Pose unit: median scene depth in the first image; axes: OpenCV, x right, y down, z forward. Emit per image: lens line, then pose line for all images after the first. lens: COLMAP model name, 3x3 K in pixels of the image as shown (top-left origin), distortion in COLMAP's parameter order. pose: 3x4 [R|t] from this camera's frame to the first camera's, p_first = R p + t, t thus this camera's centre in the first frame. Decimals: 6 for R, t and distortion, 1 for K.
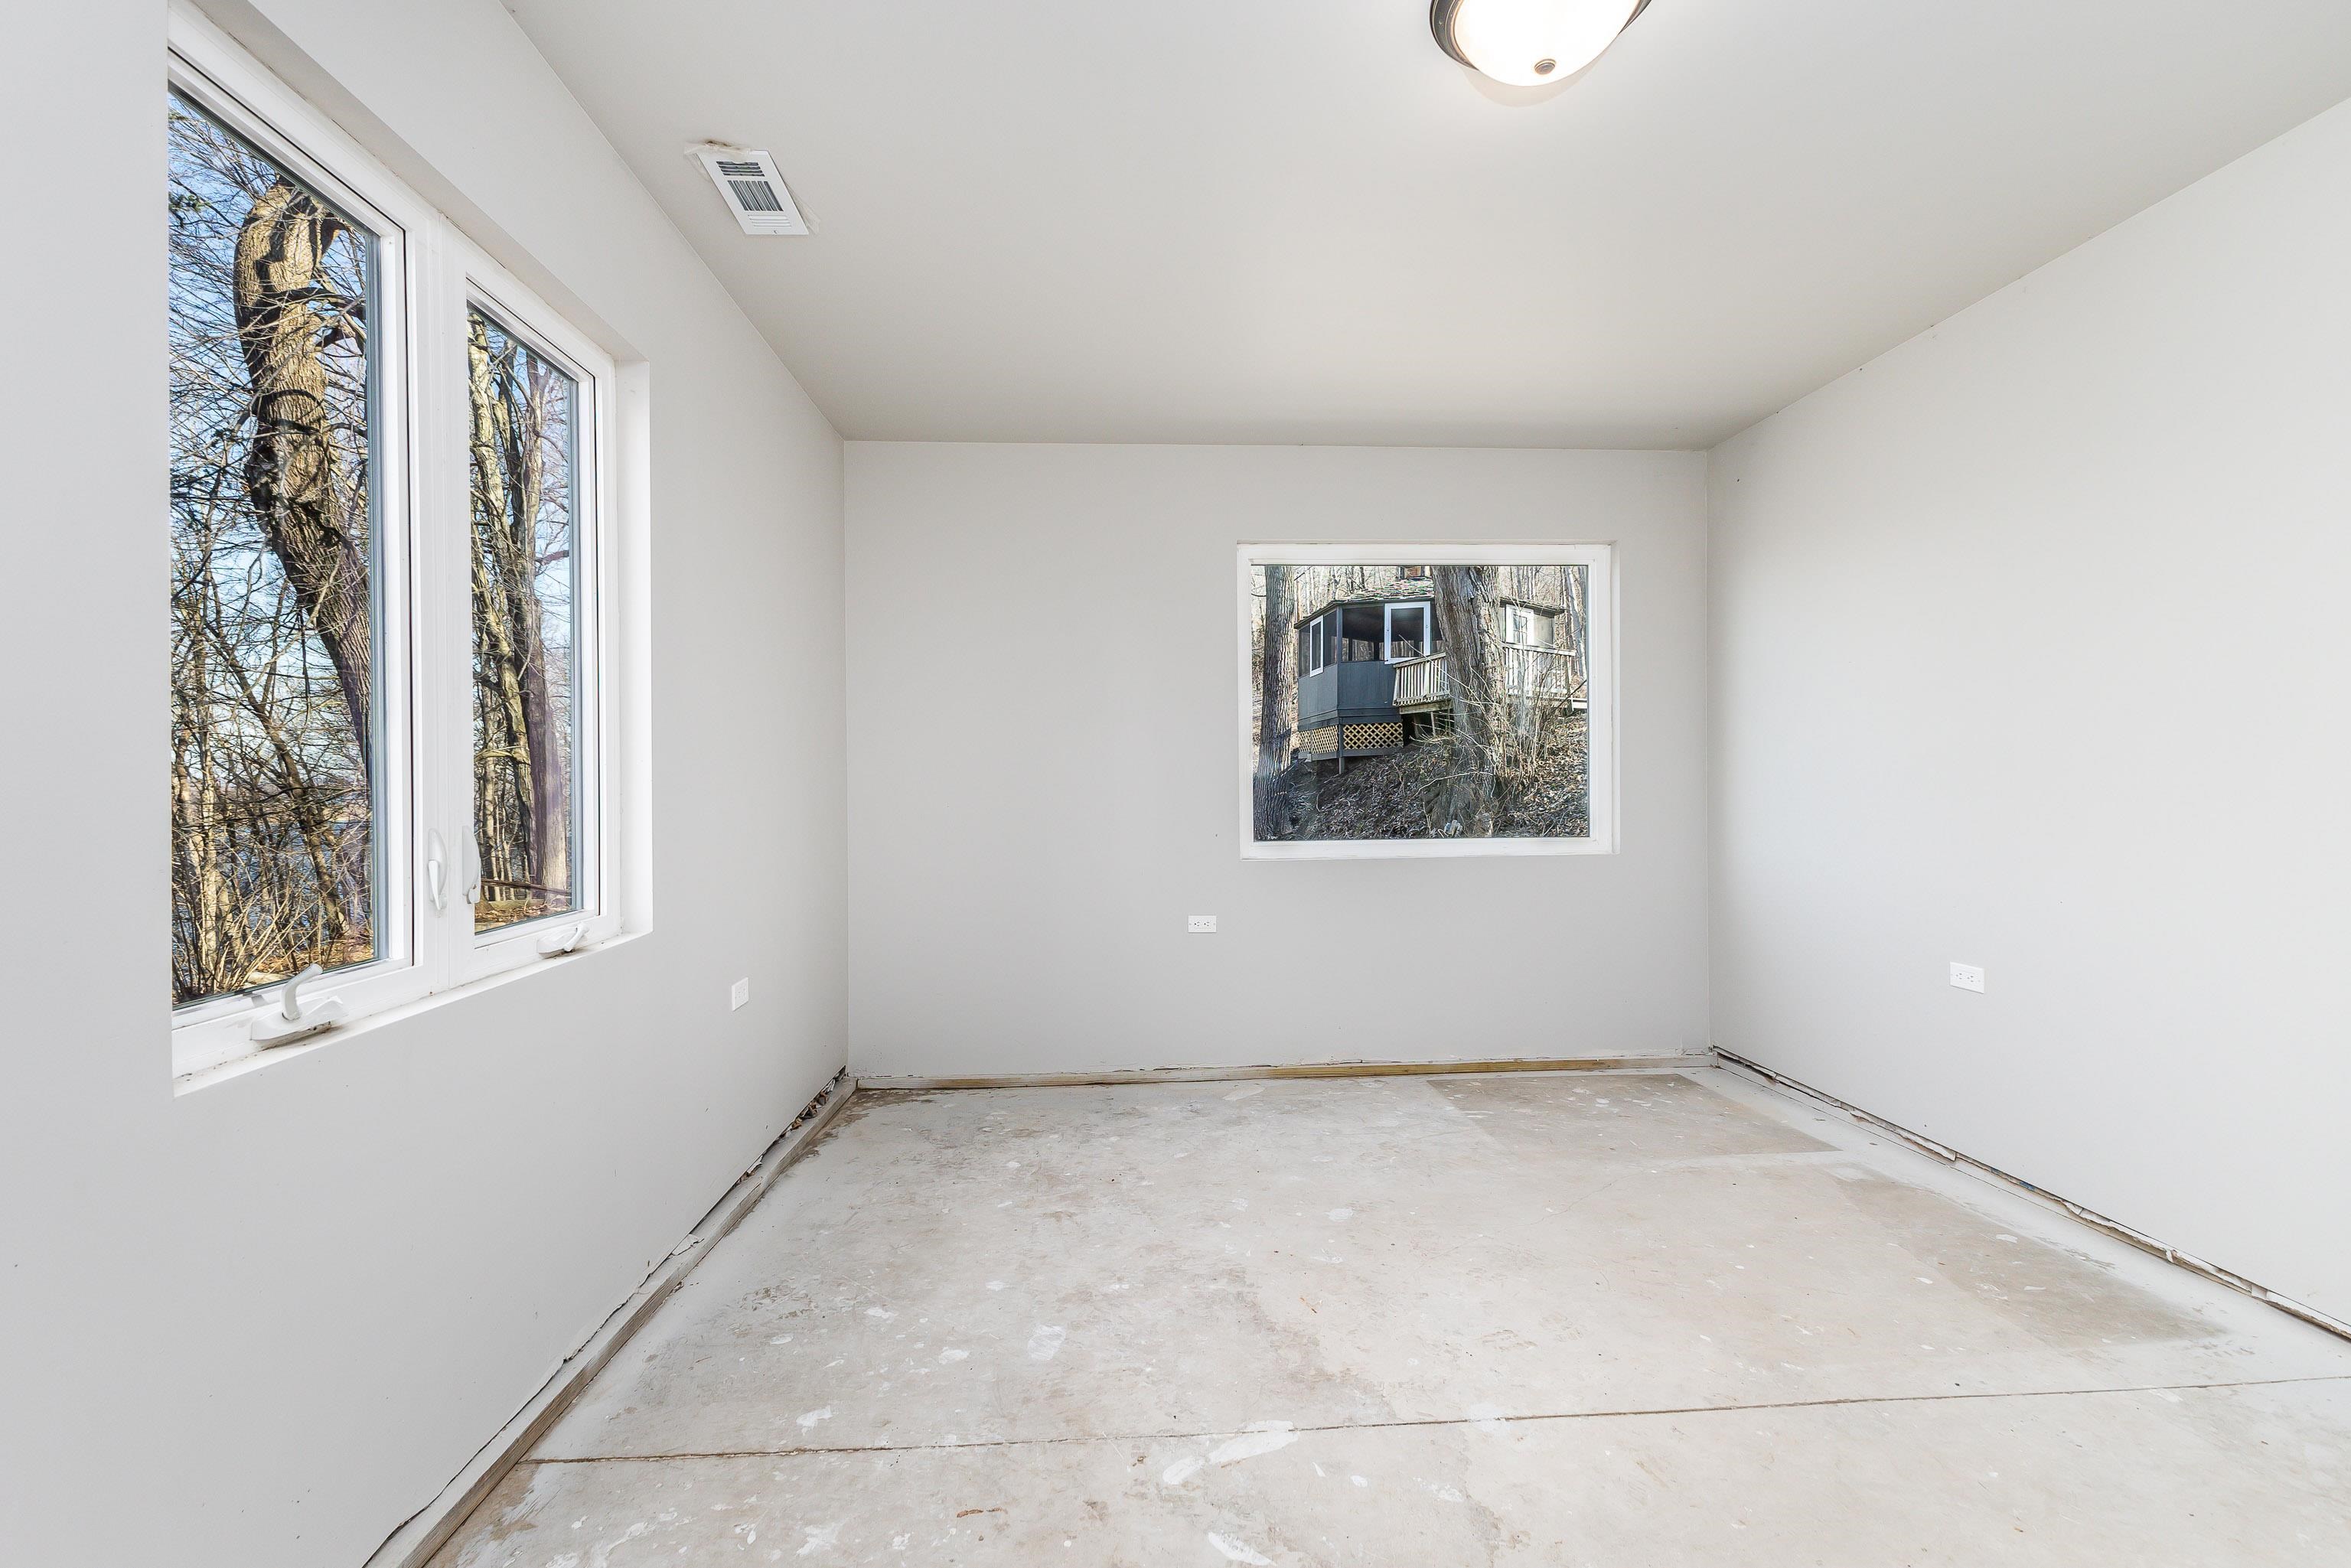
lens RADIAL K [[1030.5, 0, 1171.9], [0, 1030.5, 786.1], [0, 0, 1]] dist [0.012605, -0.002798]
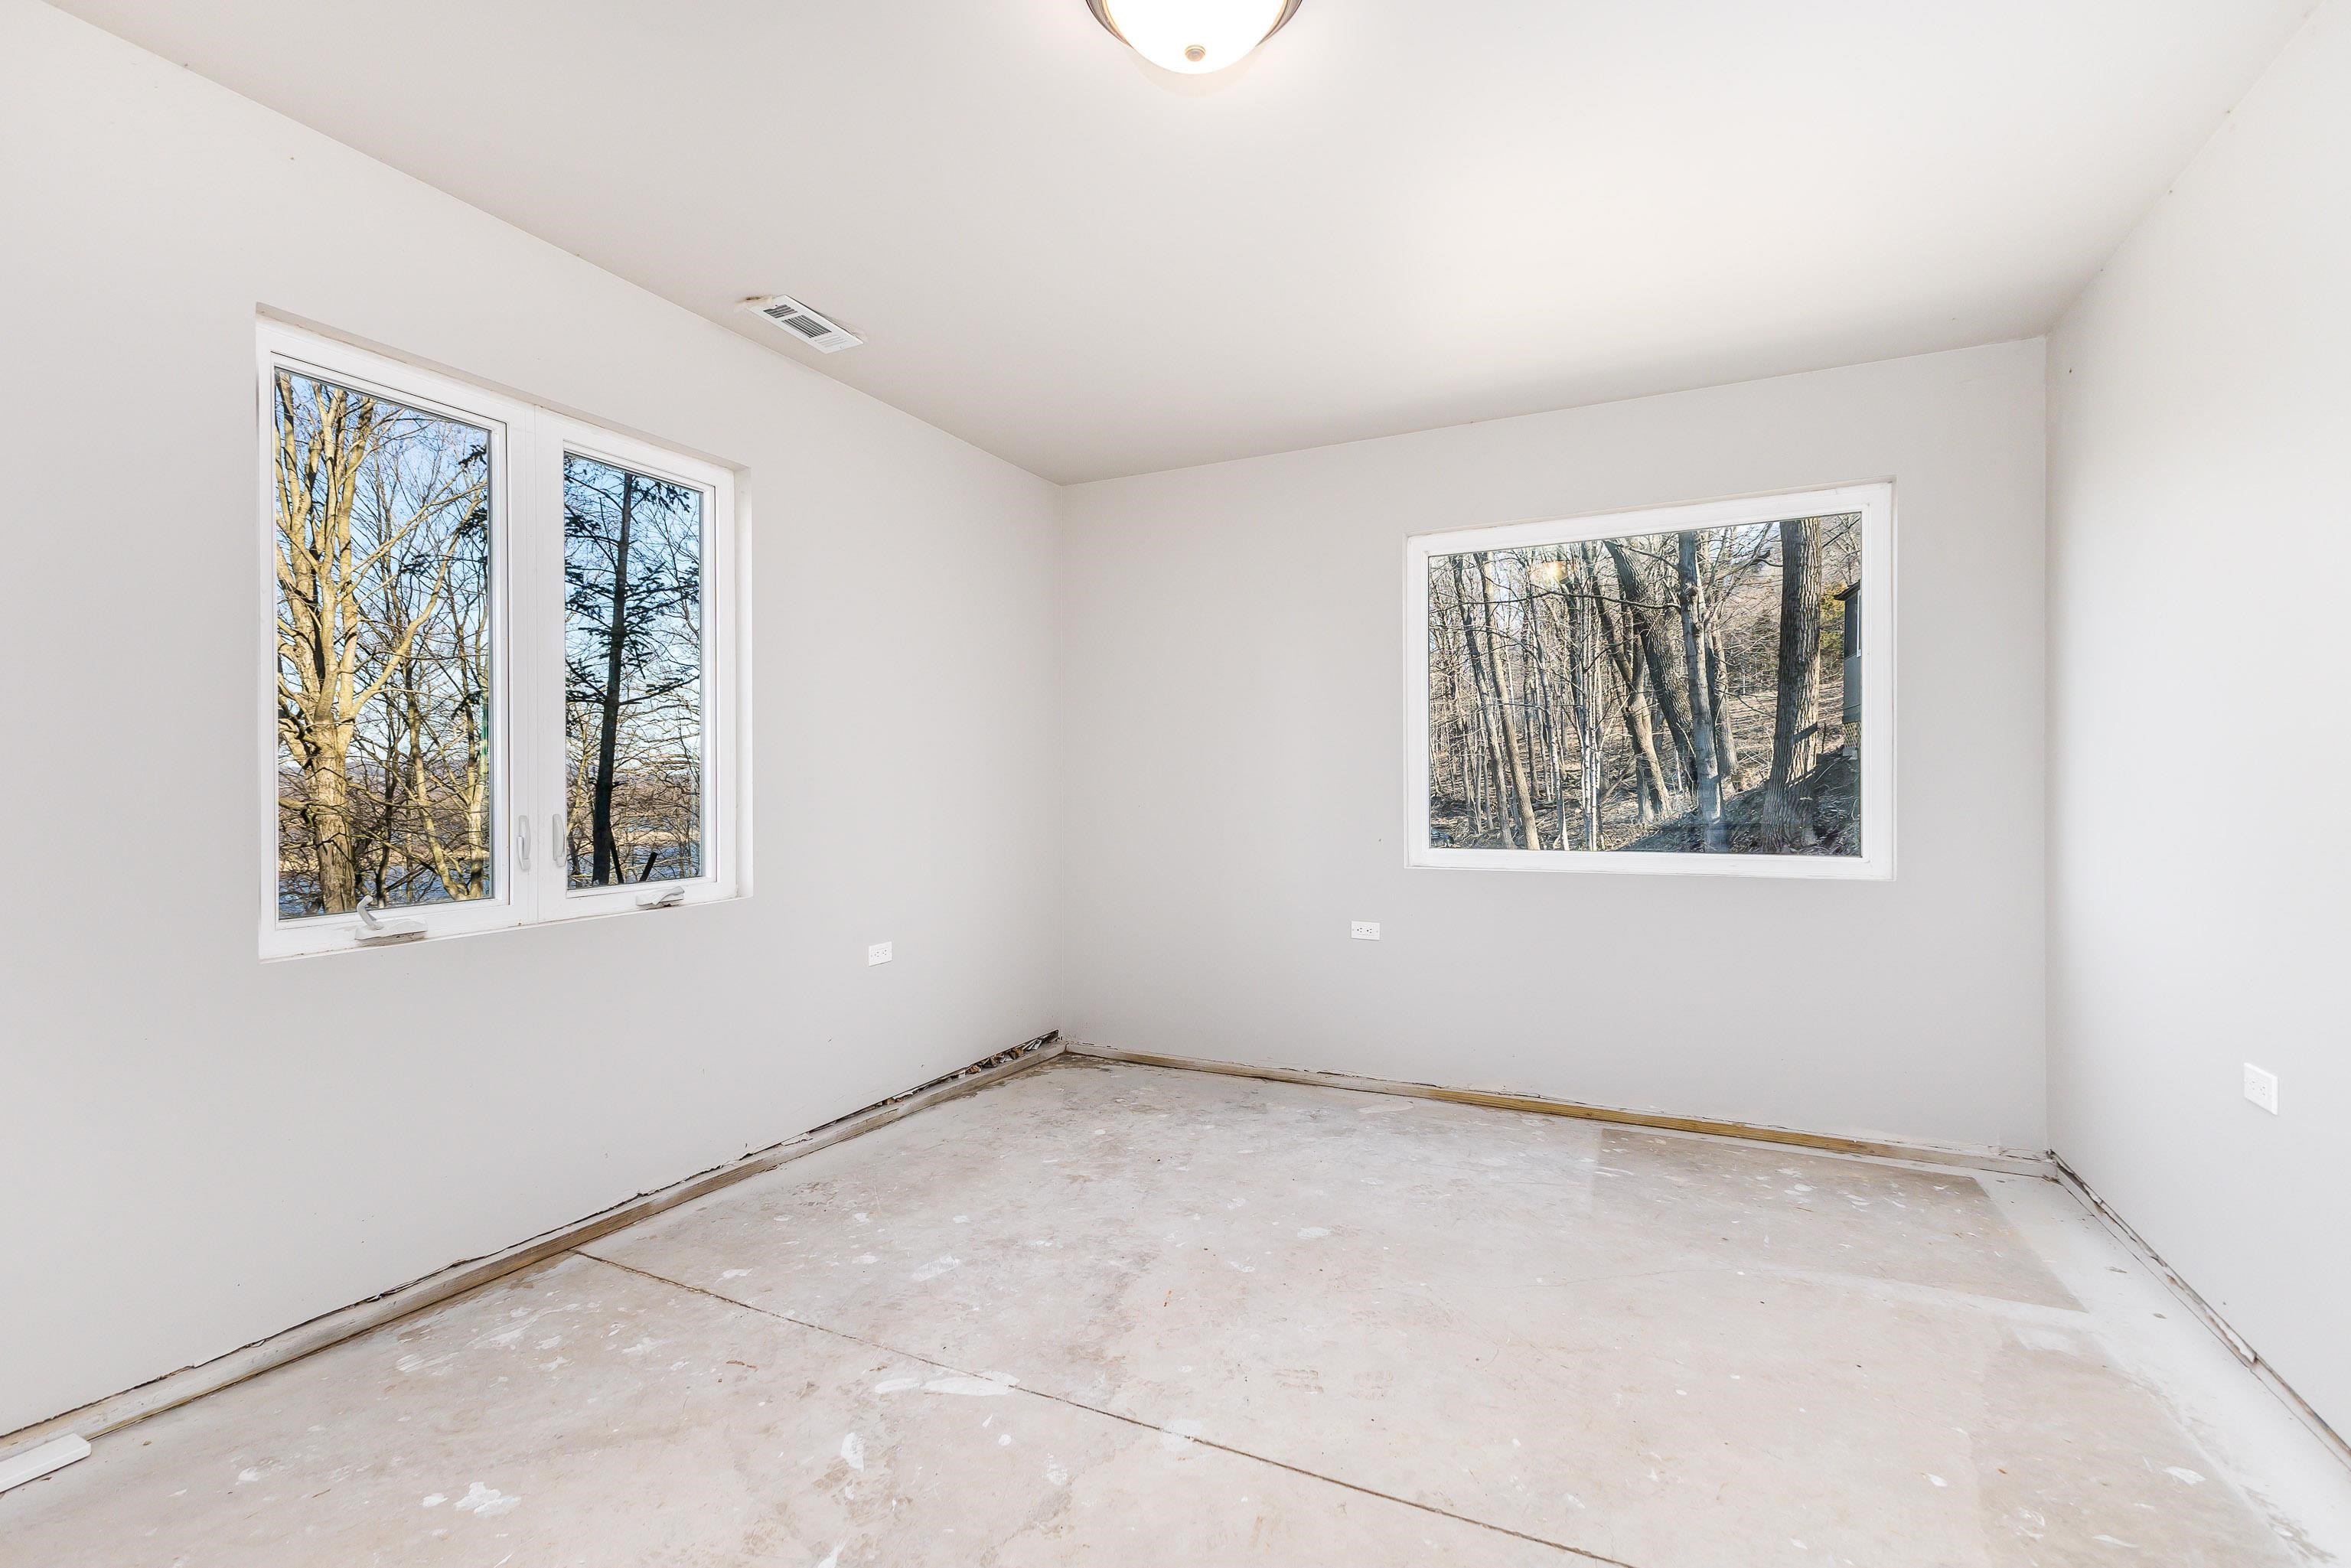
lens RADIAL K [[1030.5, 0, 1181.1], [0, 1030.5, 785.1], [0, 0, 1]] dist [0.012605, -0.002798]
pose [[0.872900, 0.005258, -0.487870, 0.414003], [-0.005363, 0.999985, 0.001182, -0.004634], [0.487869, 0.001584, 0.872915, 0.073070]]
